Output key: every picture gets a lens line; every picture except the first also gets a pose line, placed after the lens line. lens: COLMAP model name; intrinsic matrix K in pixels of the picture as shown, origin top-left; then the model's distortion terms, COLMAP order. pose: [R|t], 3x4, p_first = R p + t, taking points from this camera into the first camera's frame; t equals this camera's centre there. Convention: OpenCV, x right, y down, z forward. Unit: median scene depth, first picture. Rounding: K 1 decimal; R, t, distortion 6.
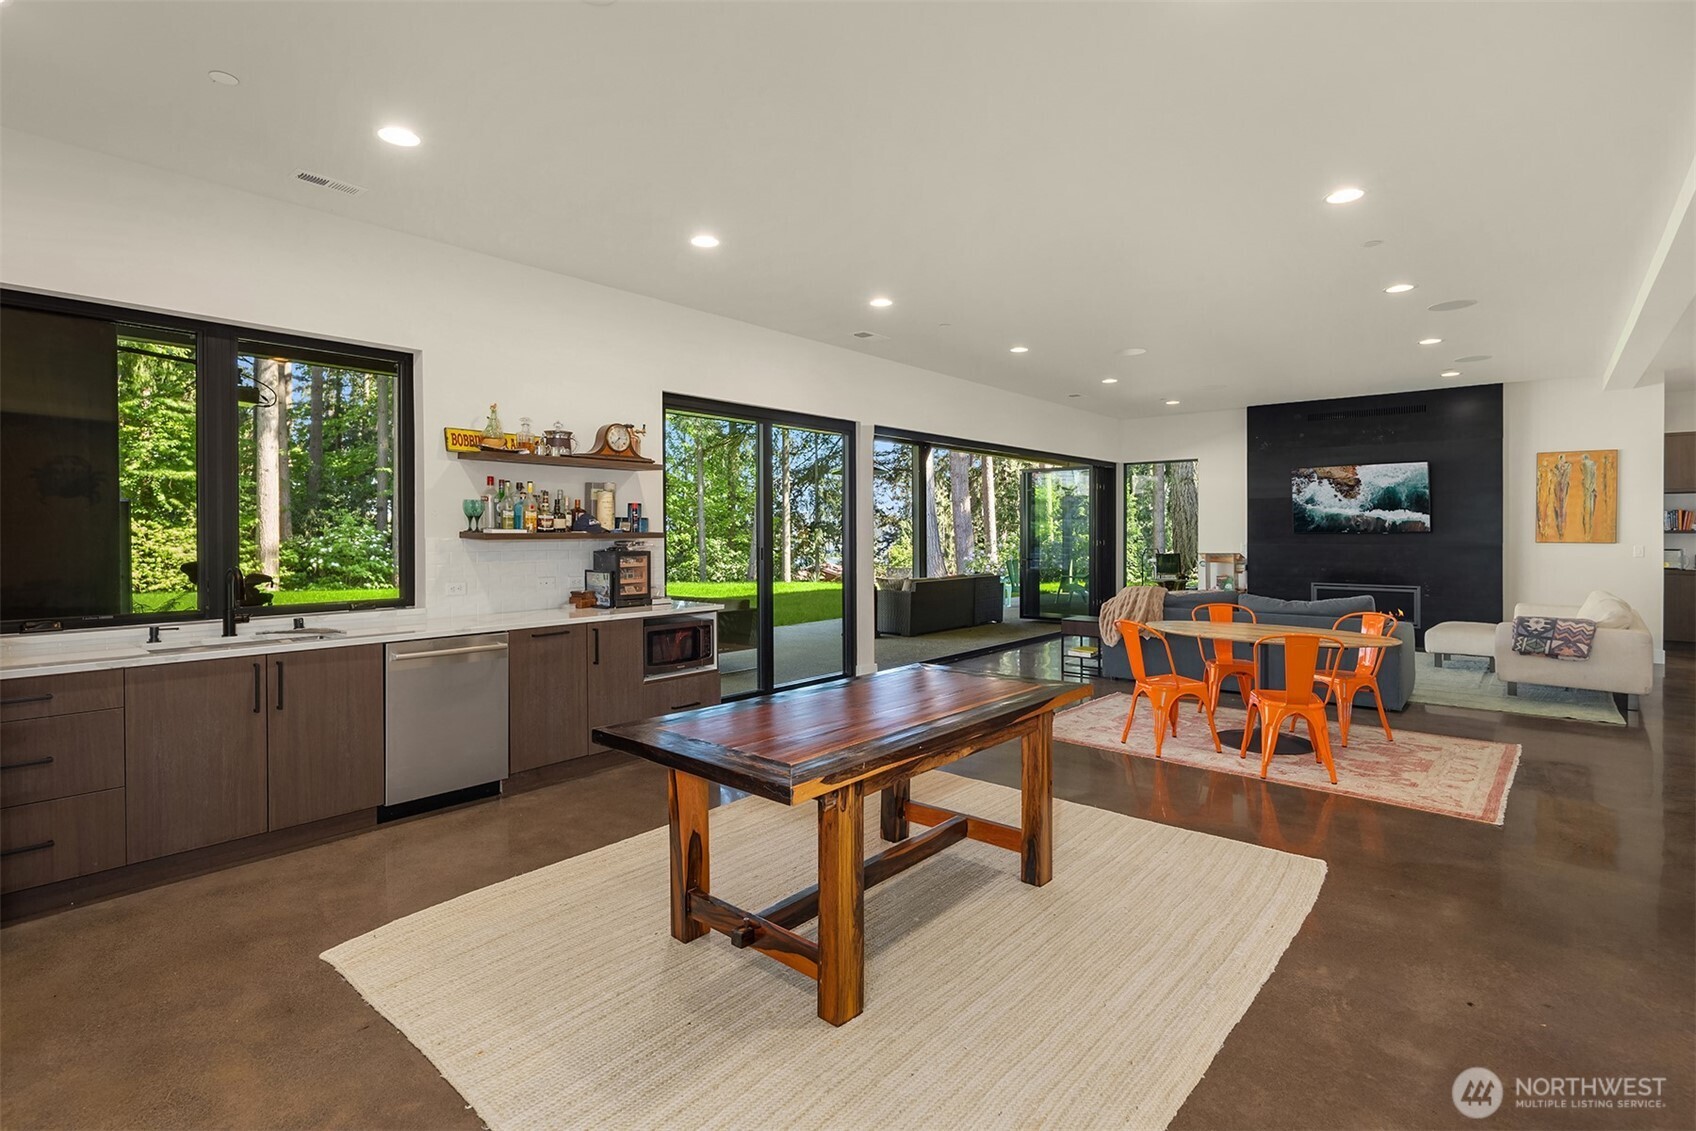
lens RADIAL K [[811.5, 0, 844.7], [0, 811.5, 553.9], [0, 0, 1]] dist [0.002755, -0.000026]
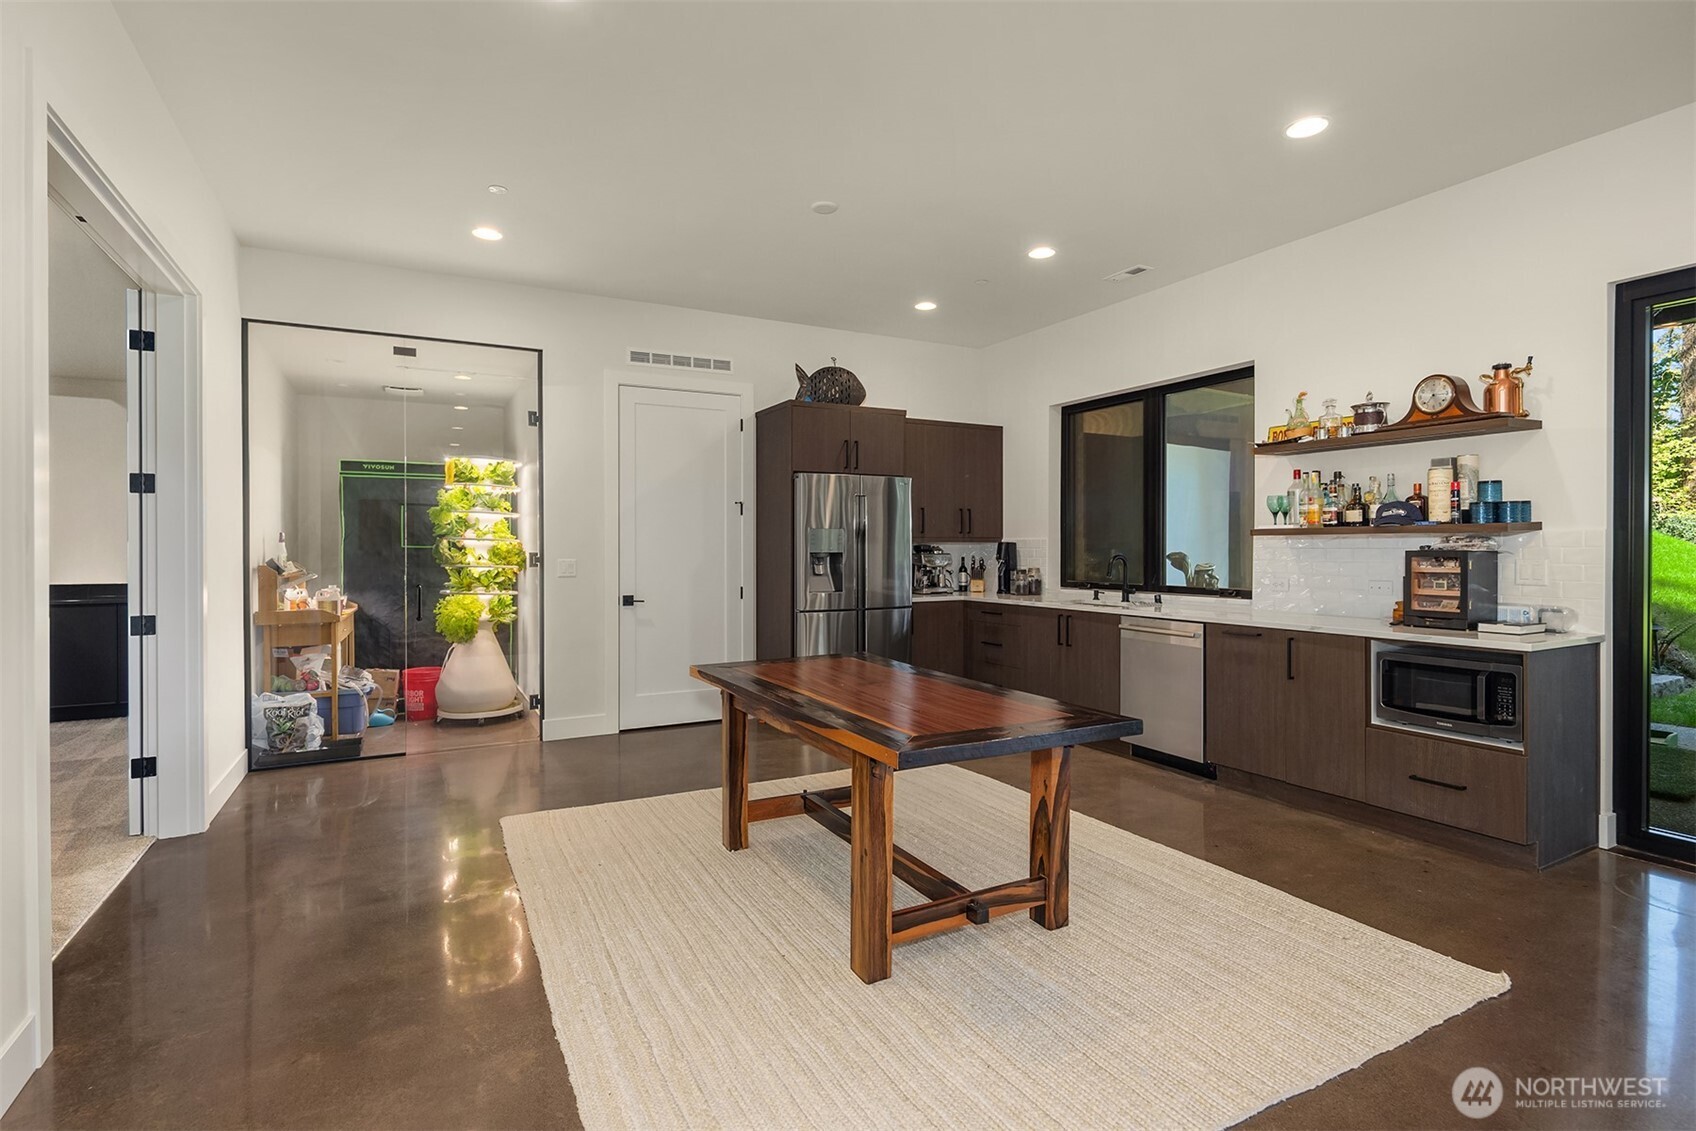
lens RADIAL K [[811.5, 0, 848.5], [0, 811.5, 557.7], [0, 0, 1]] dist [0.002755, -0.000026]
pose [[-0.352193, 0.010677, -0.935866, 0.629461], [-0.025646, 0.999449, 0.021054, 0.001728], [0.935576, 0.031416, -0.351726, 0.821372]]
